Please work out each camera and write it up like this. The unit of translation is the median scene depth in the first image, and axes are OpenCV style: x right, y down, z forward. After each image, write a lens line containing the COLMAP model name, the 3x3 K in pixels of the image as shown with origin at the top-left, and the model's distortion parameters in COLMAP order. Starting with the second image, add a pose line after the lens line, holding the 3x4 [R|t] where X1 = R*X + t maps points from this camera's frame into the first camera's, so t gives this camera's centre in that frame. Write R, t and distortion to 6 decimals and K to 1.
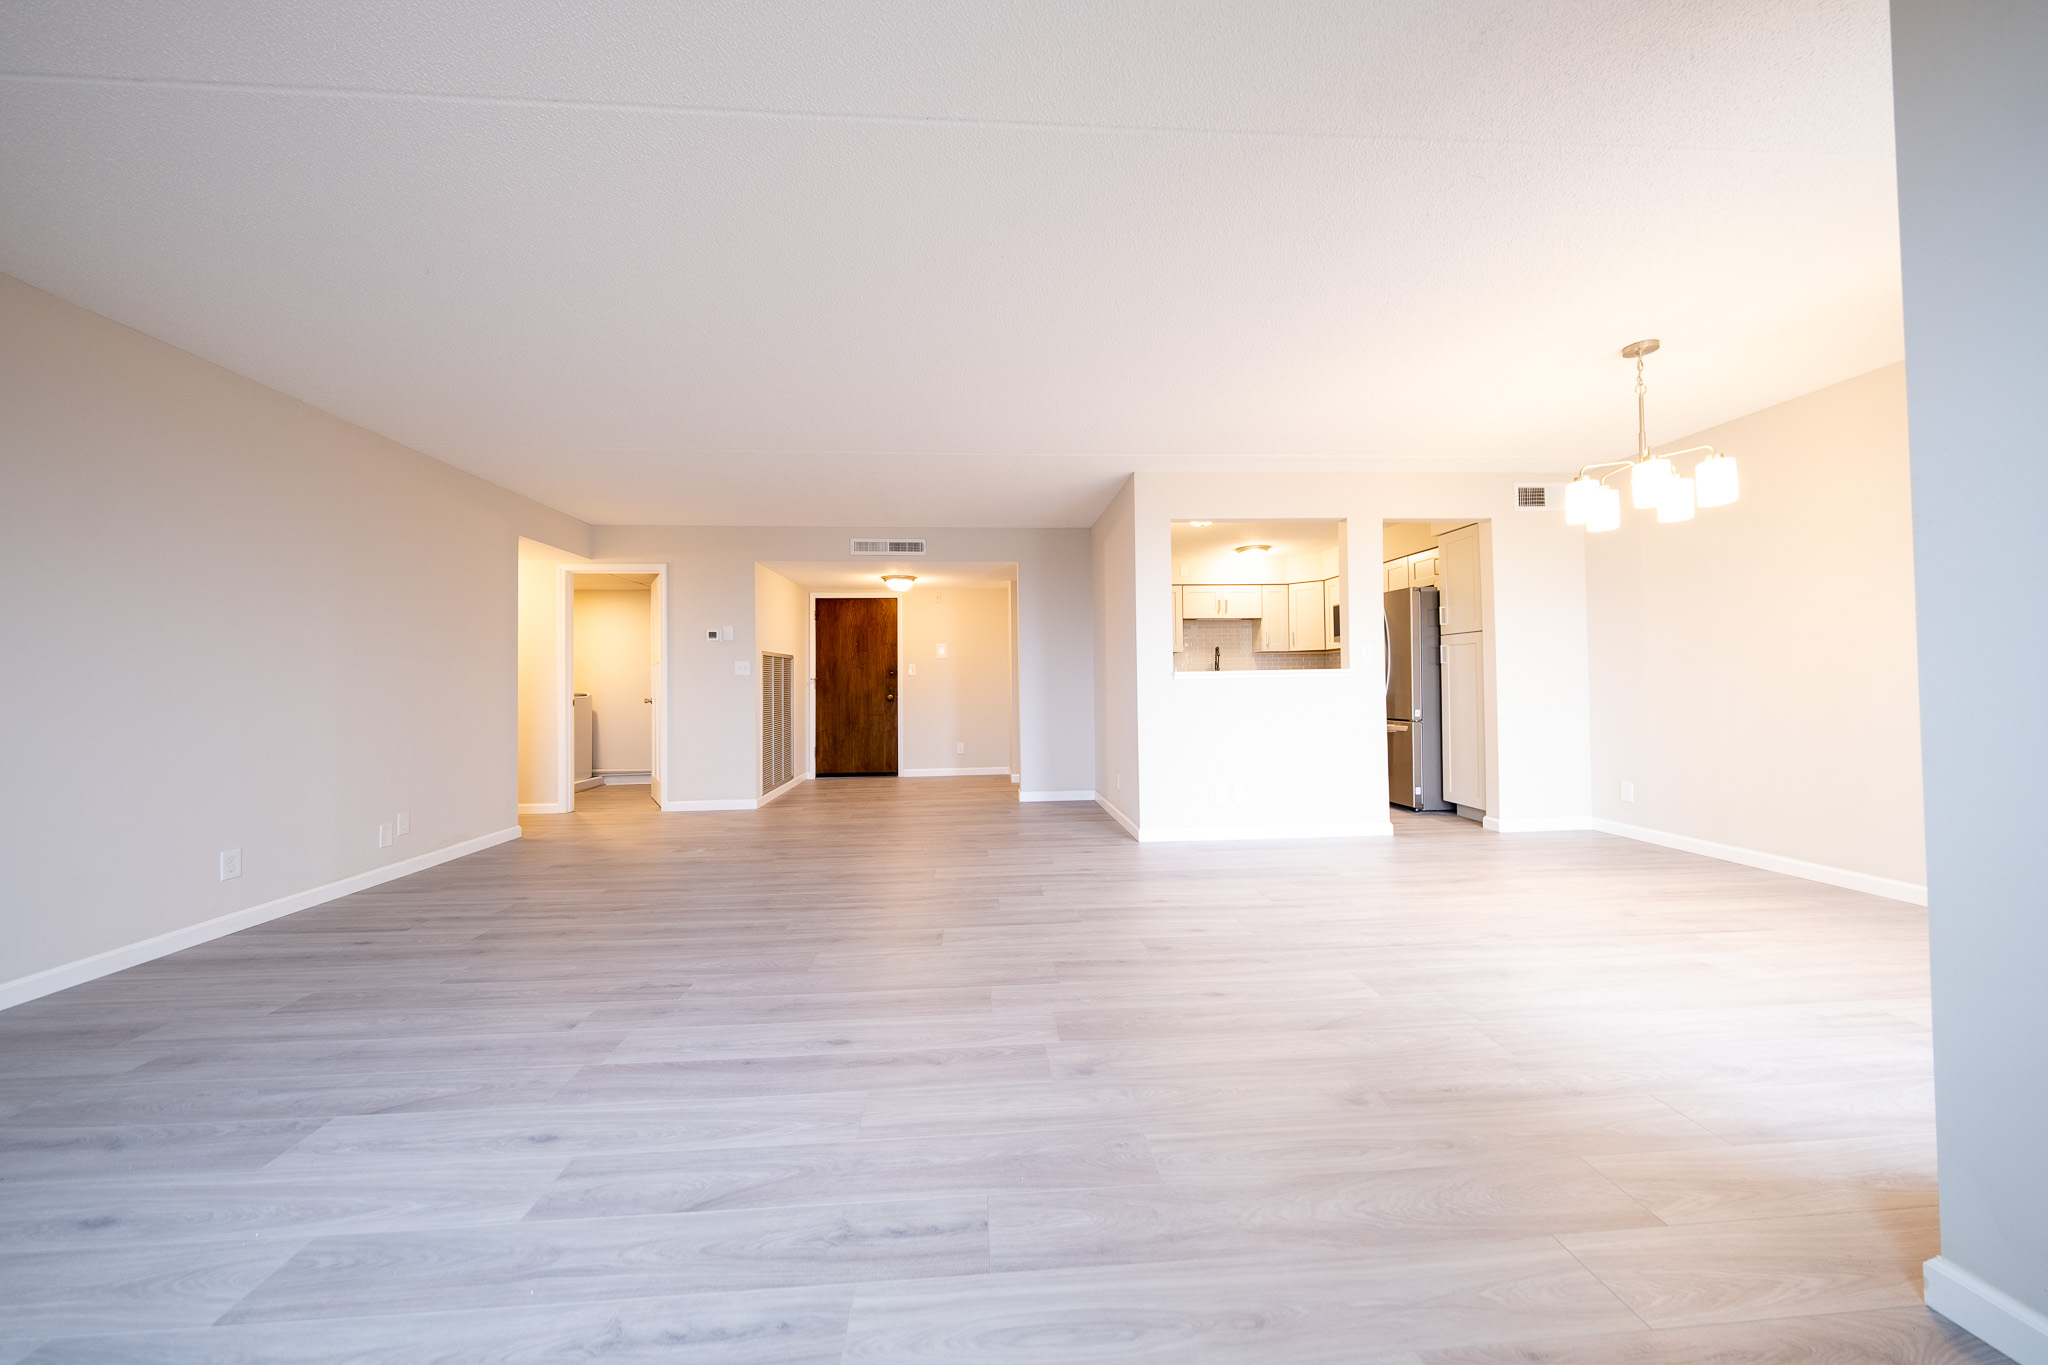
lens RADIAL K [[682.1, 0, 1010.5], [0, 682.1, 683.7], [0, 0, 1]] dist [-0.000411, -0.000125]
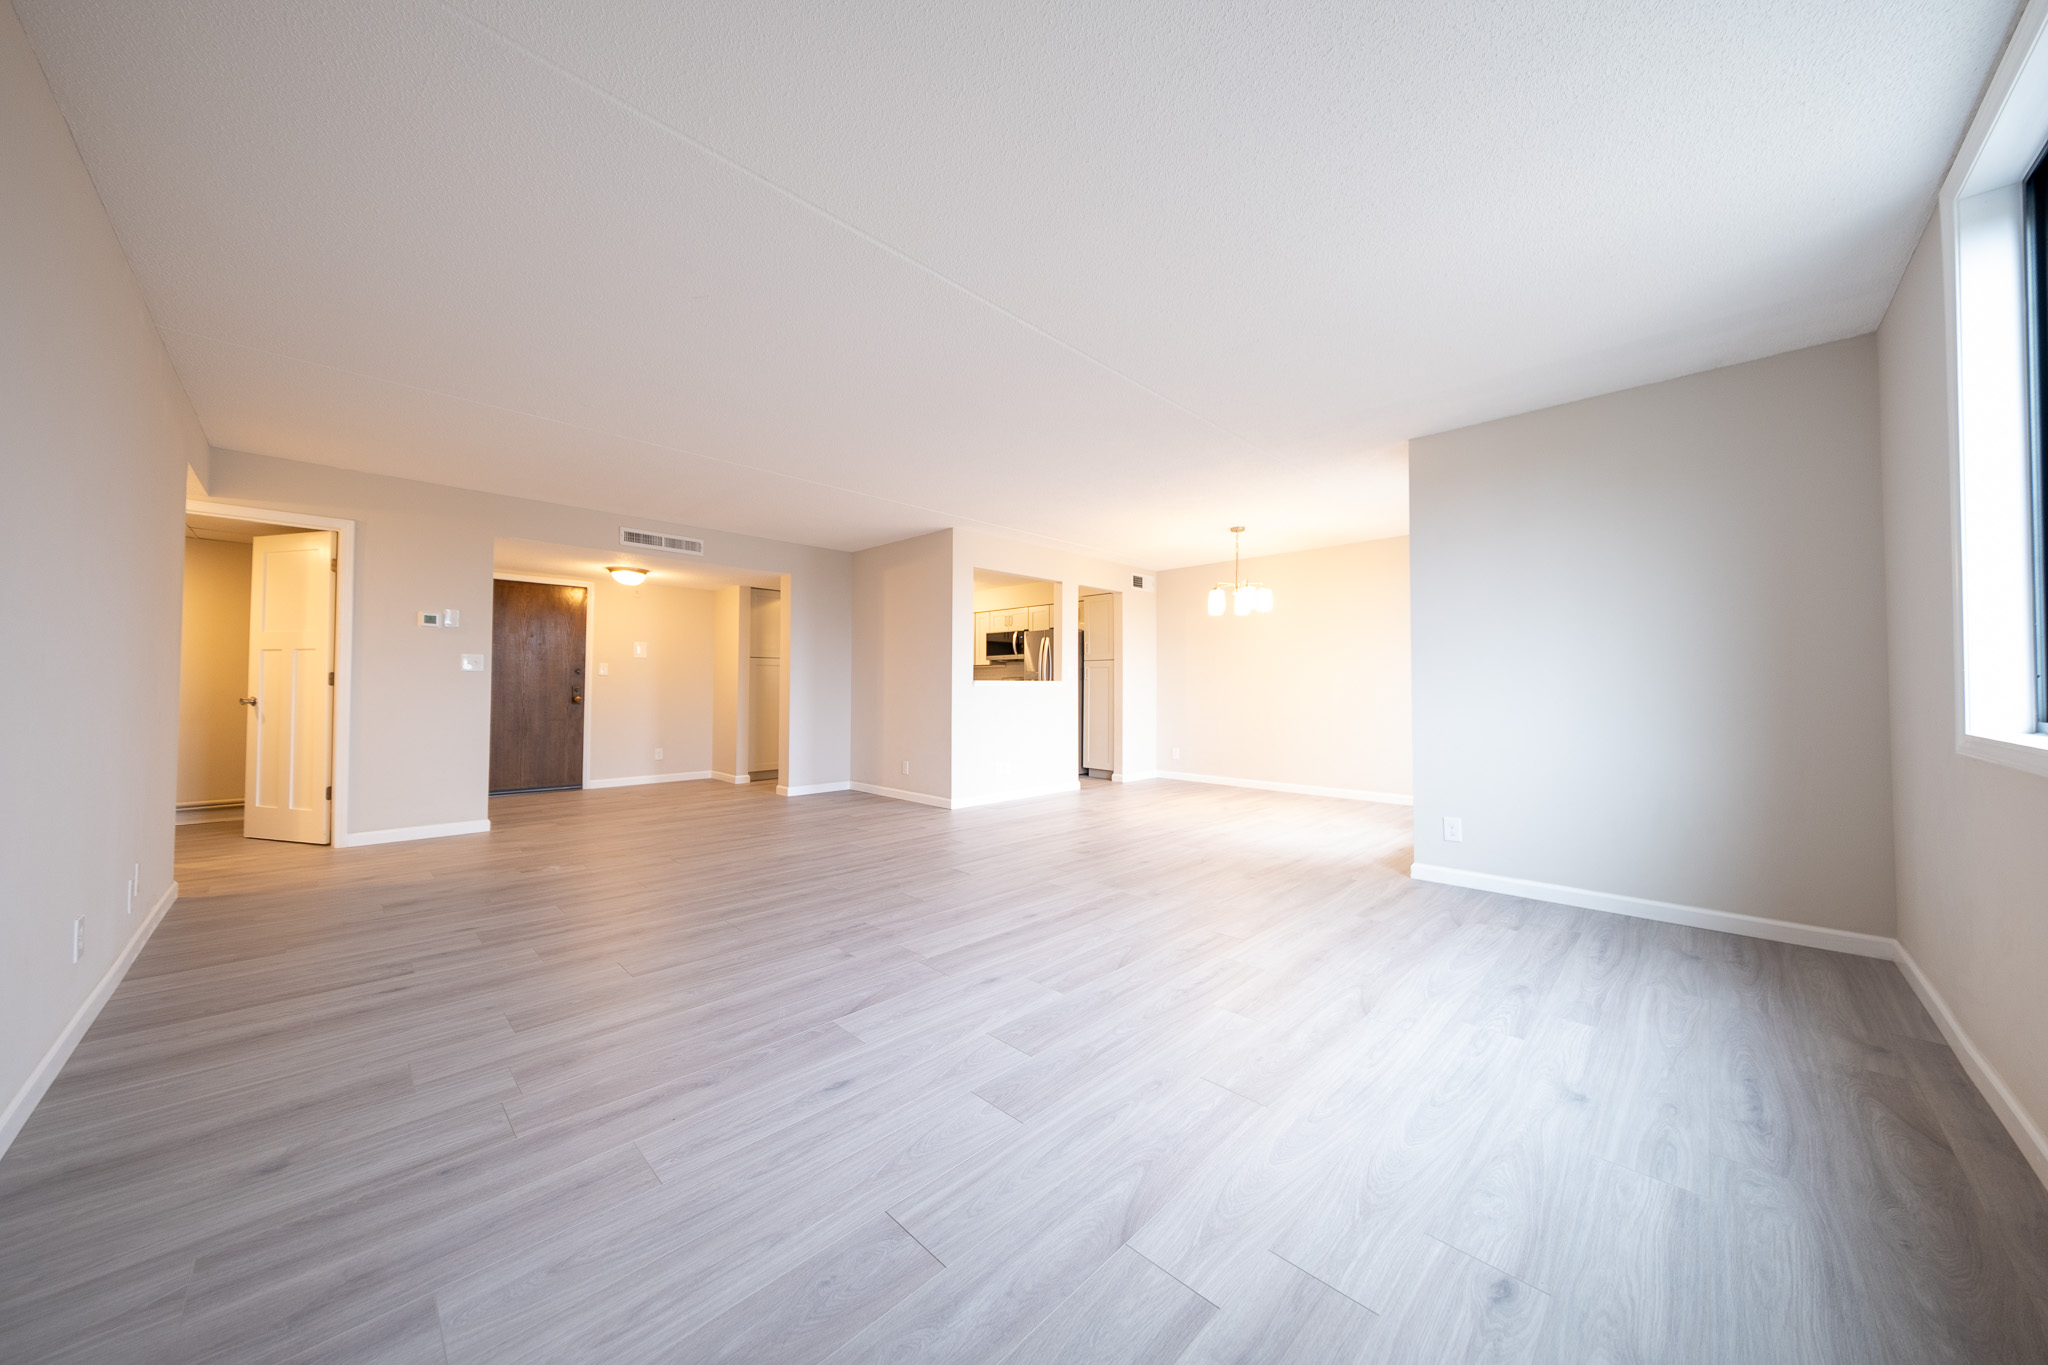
lens RADIAL K [[682.1, 0, 1010.5], [0, 682.1, 683.7], [0, 0, 1]] dist [-0.000411, -0.000125]
pose [[0.752501, 0.022061, 0.658222, -0.922196], [-0.014352, 0.999751, -0.017099, 0.017444], [-0.658435, 0.003420, 0.752630, -0.096922]]
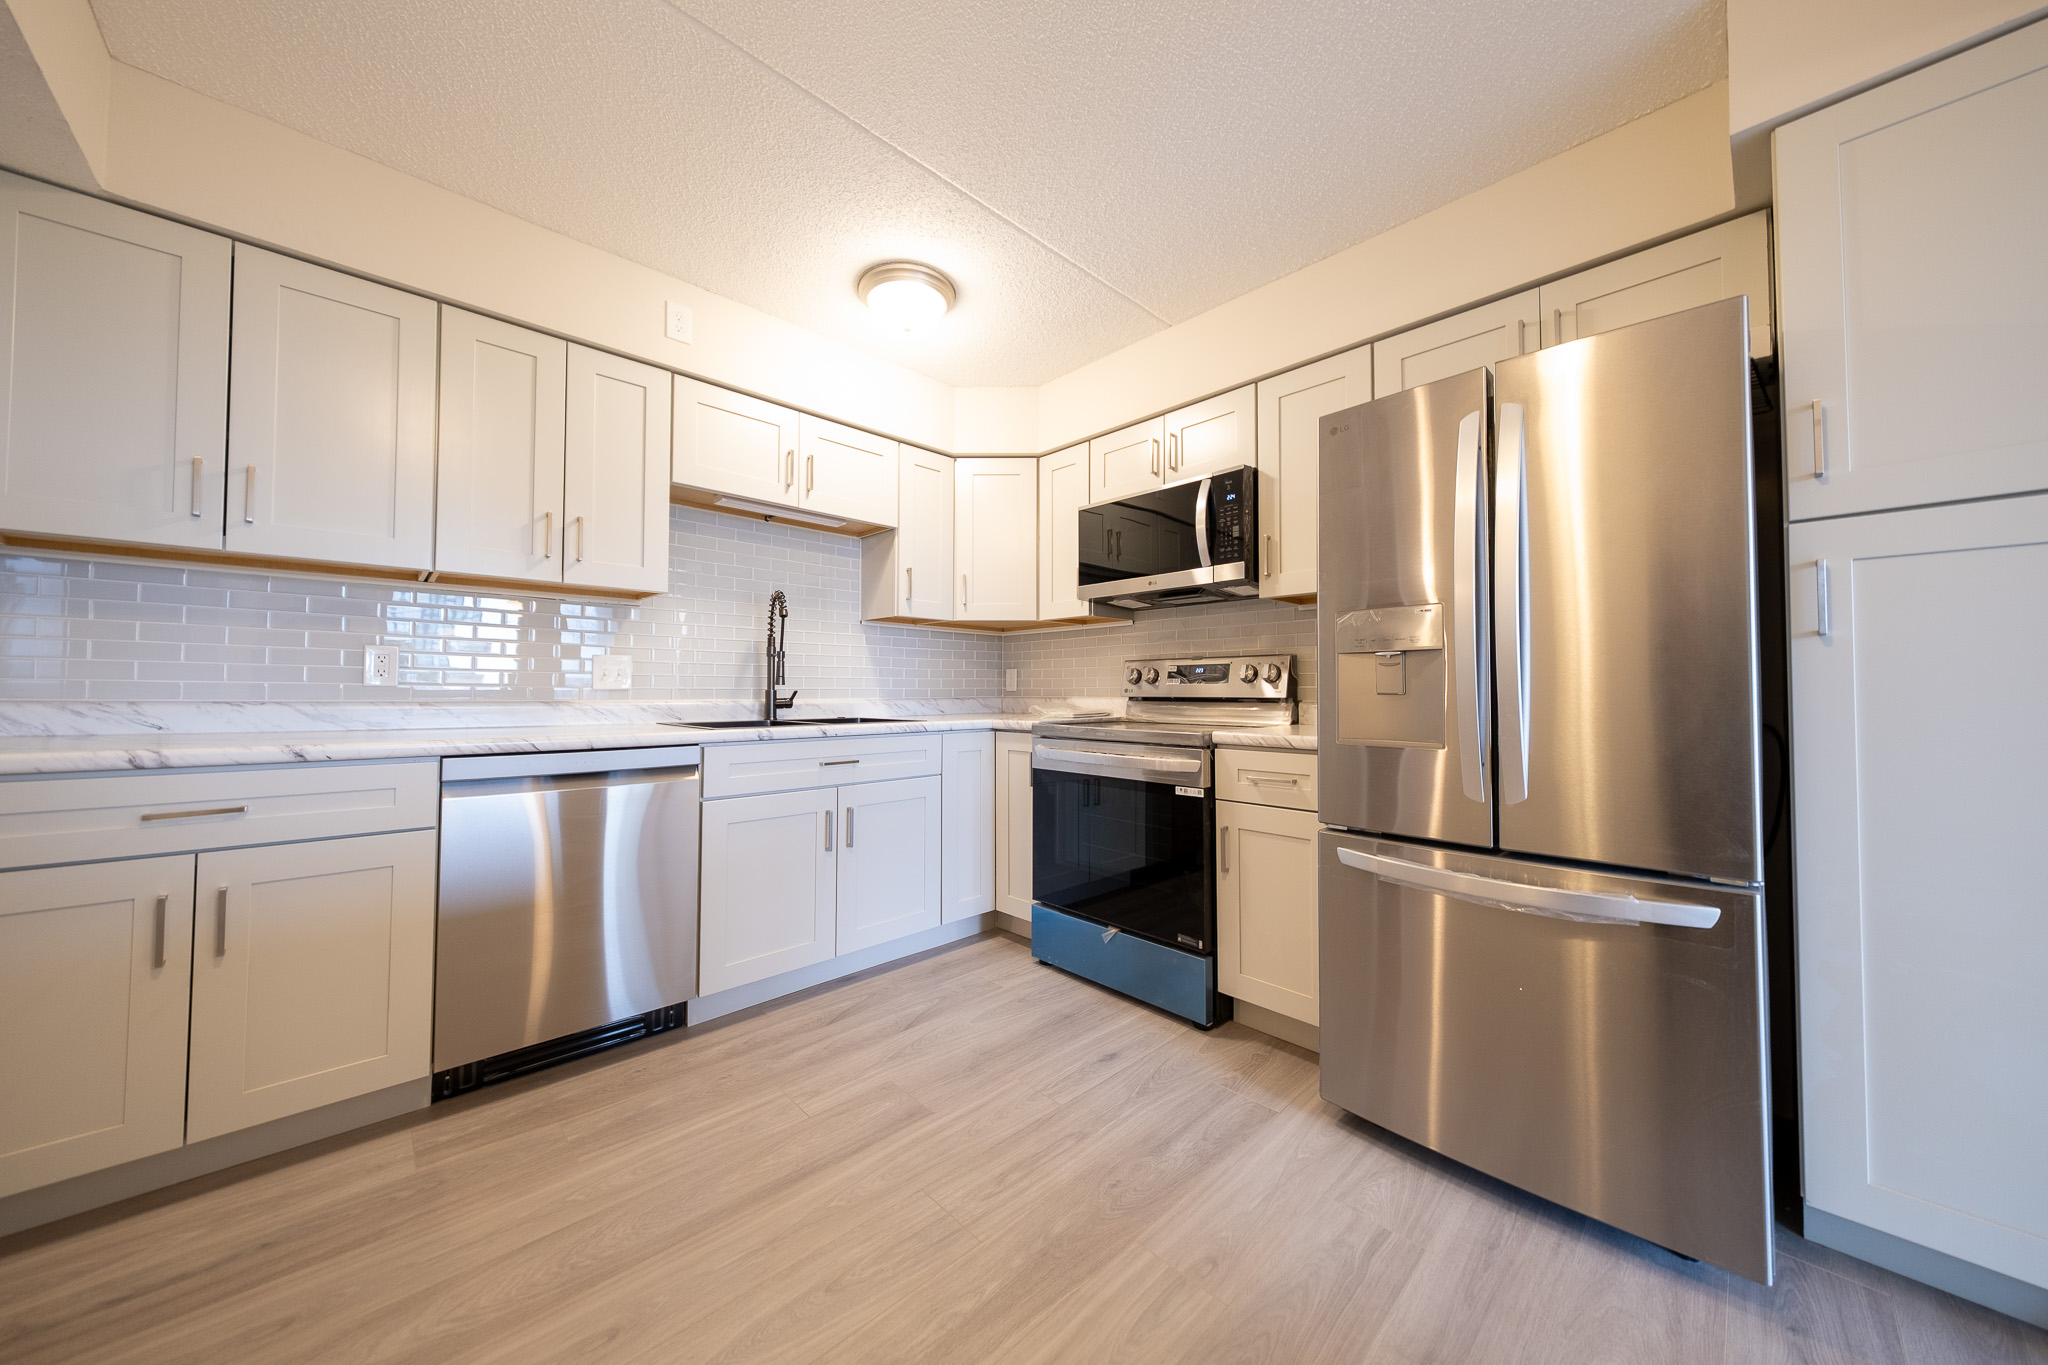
lens RADIAL K [[663.3, 0, 951.2], [0, 663.3, 684.3], [0, 0, 1]] dist [0.000003, -0.000019]
pose [[0.789613, 0.028571, 0.612940, 0.465163], [-0.021825, 0.999591, -0.018478, -0.008514], [-0.613217, 0.001213, 0.789913, 1.867207]]
